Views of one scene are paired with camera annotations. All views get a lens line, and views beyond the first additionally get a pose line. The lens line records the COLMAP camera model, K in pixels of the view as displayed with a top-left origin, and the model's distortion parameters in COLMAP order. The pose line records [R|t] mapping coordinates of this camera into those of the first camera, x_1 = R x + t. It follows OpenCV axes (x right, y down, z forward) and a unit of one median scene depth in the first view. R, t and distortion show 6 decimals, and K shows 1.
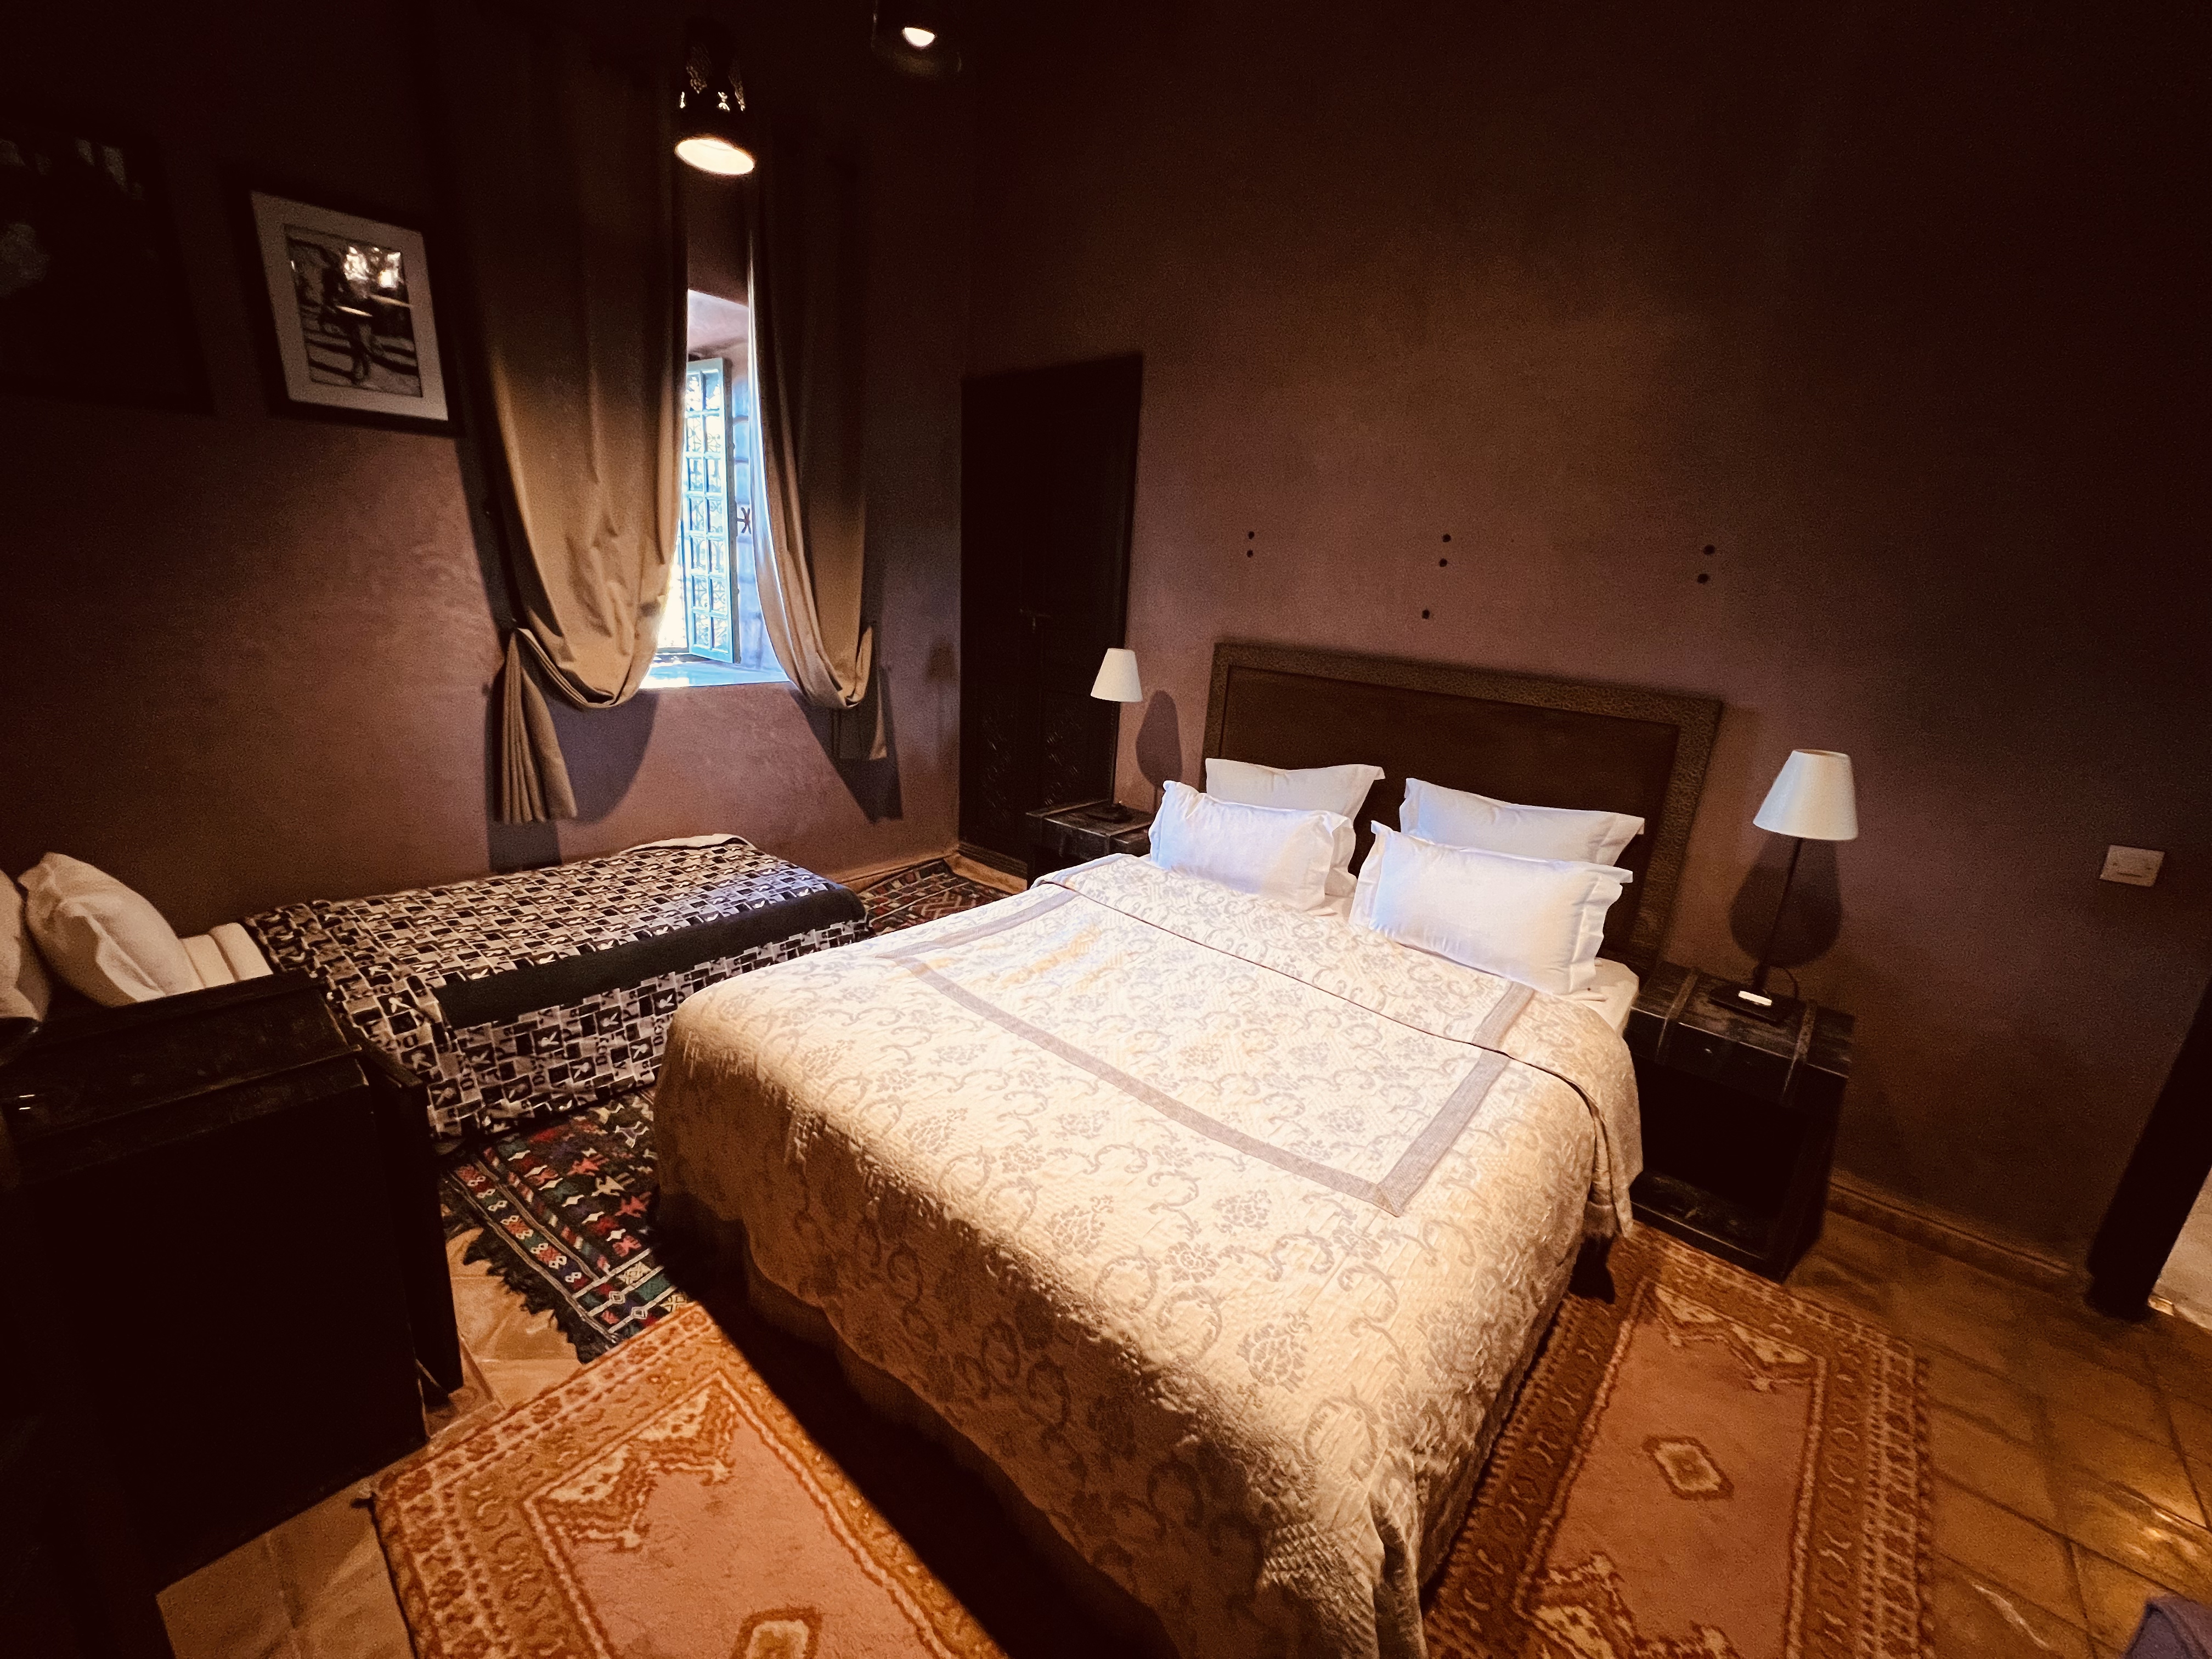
lens RADIAL K [[883.8, 0, 1098.3], [0, 883.8, 826.8], [0, 0, 1]] dist [-0.005212, 0.001654]
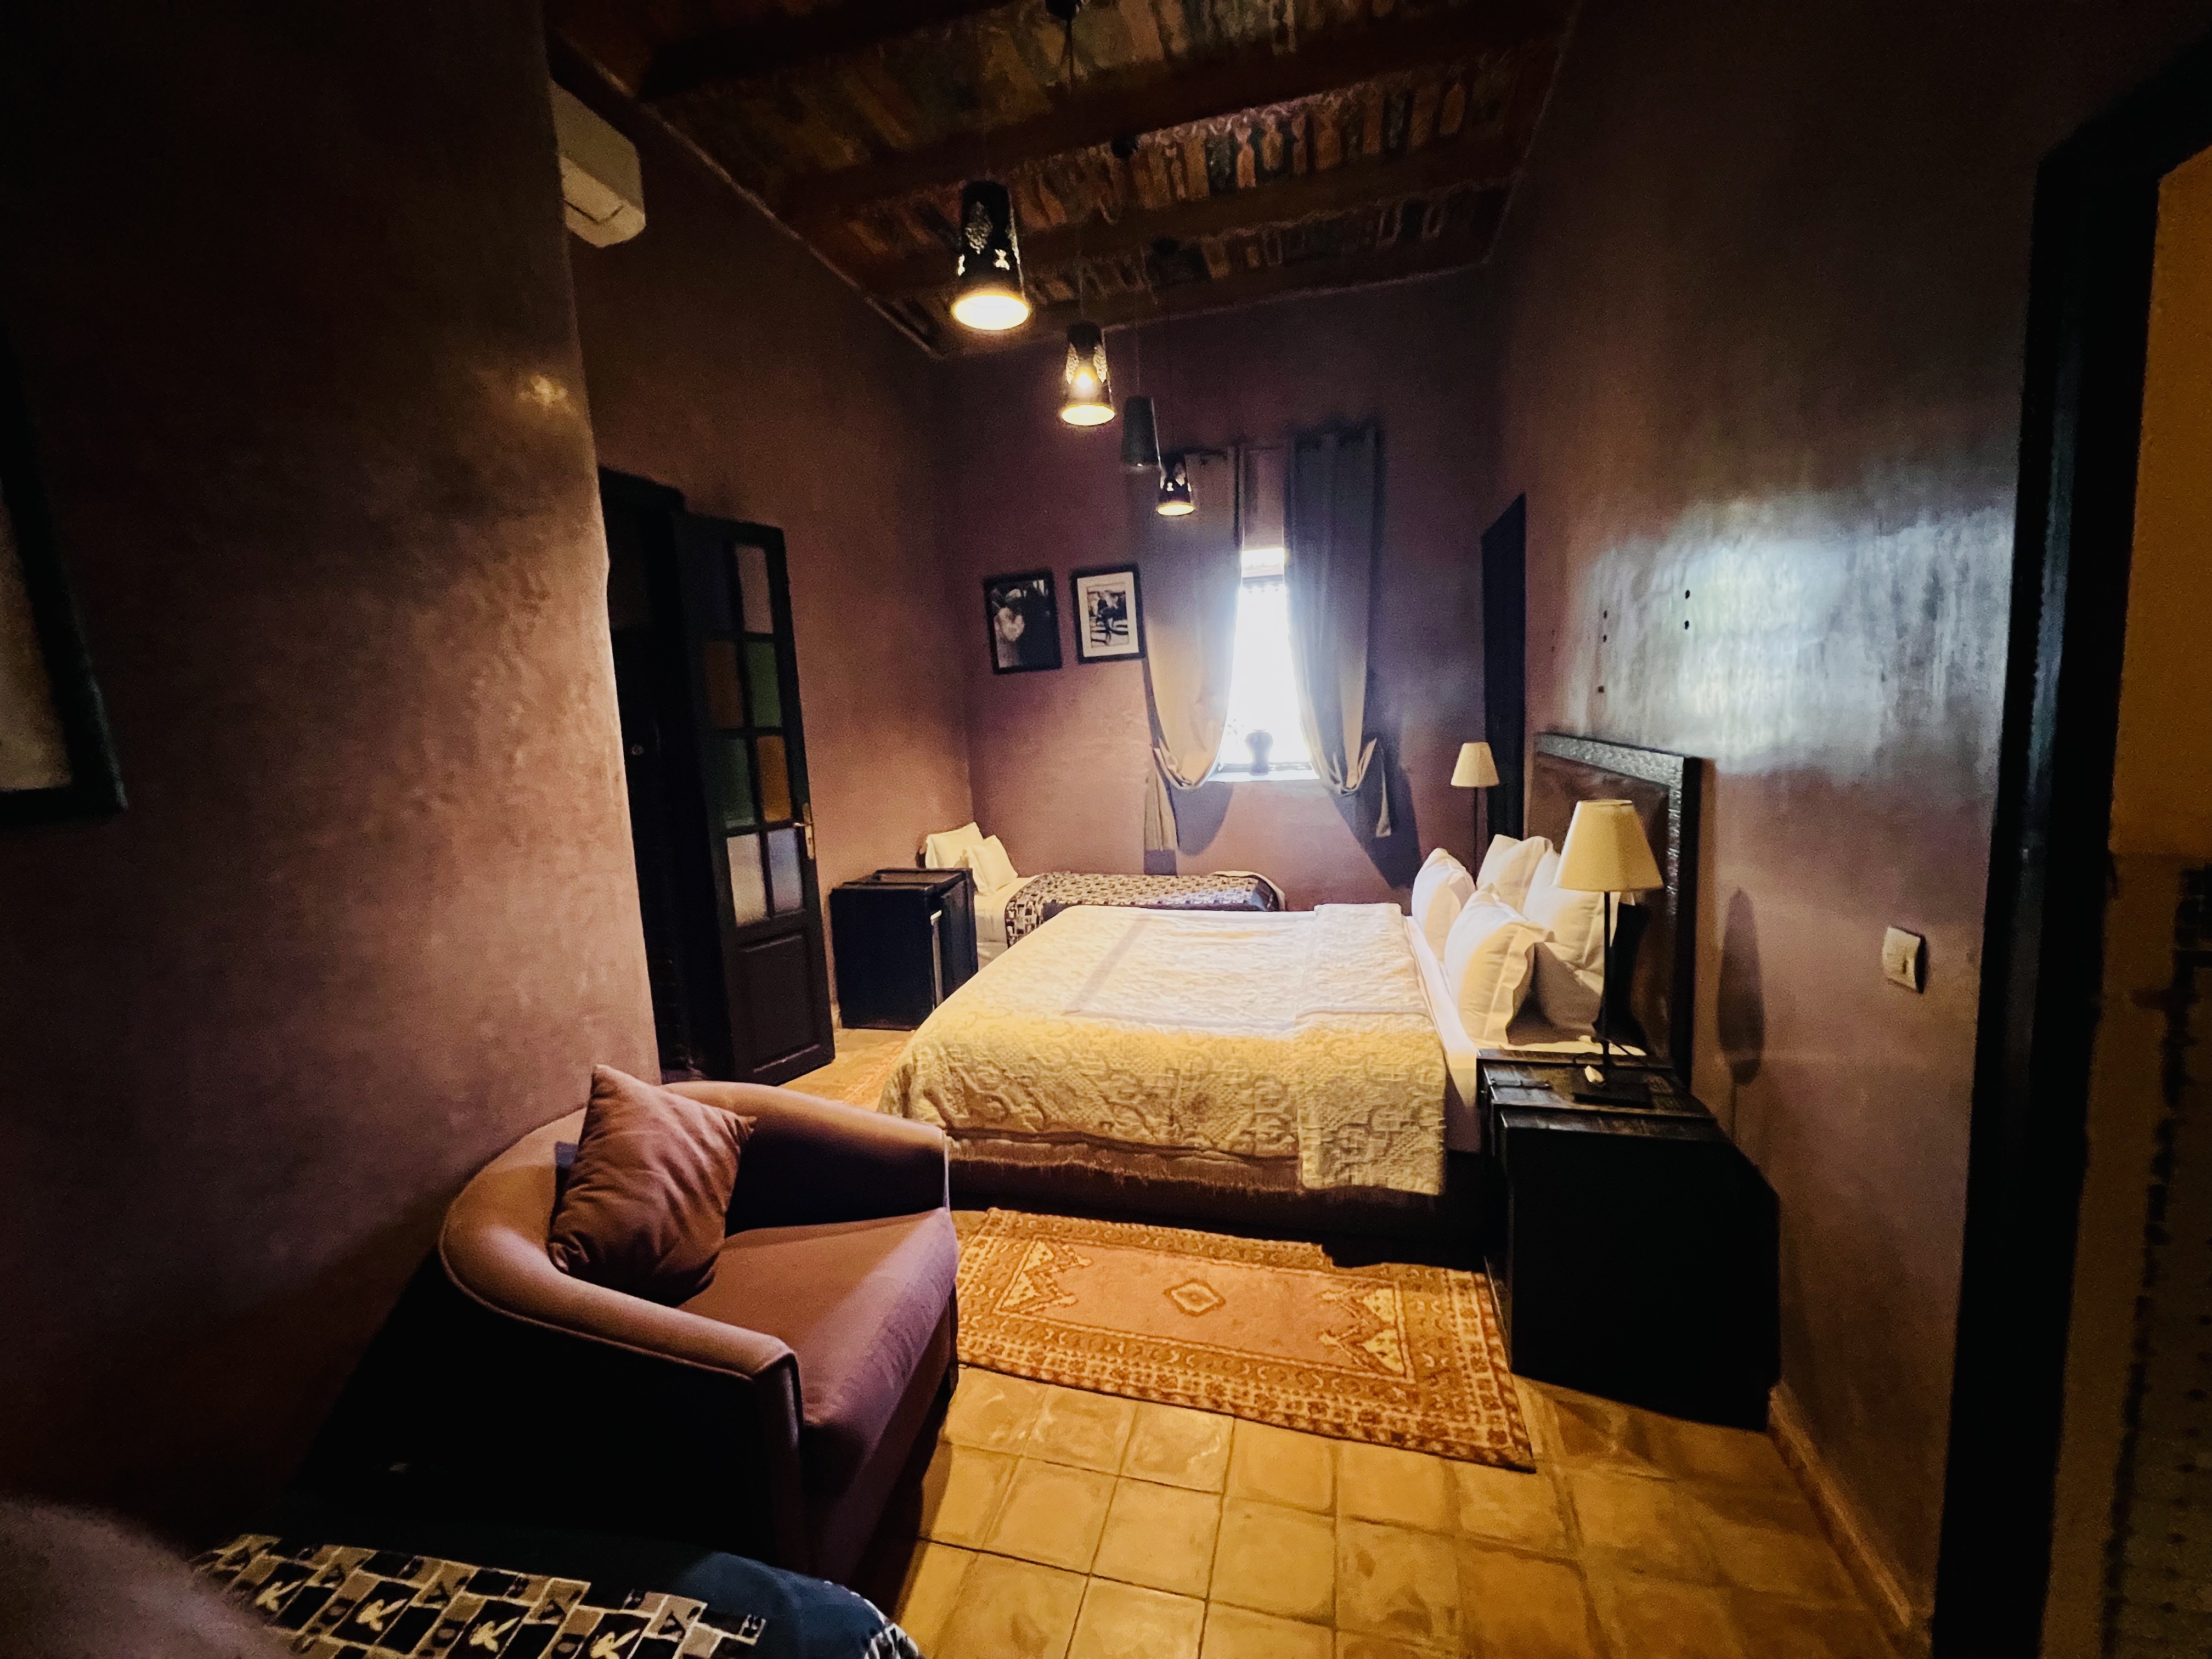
lens RADIAL K [[883.8, 0, 1096.1], [0, 883.8, 828.9], [0, 0, 1]] dist [-0.005212, 0.001654]
pose [[0.420820, 0.032237, -0.906571, 1.537428], [-0.168917, 0.984675, -0.043395, 0.082547], [0.891279, 0.171397, 0.419816, 0.138767]]
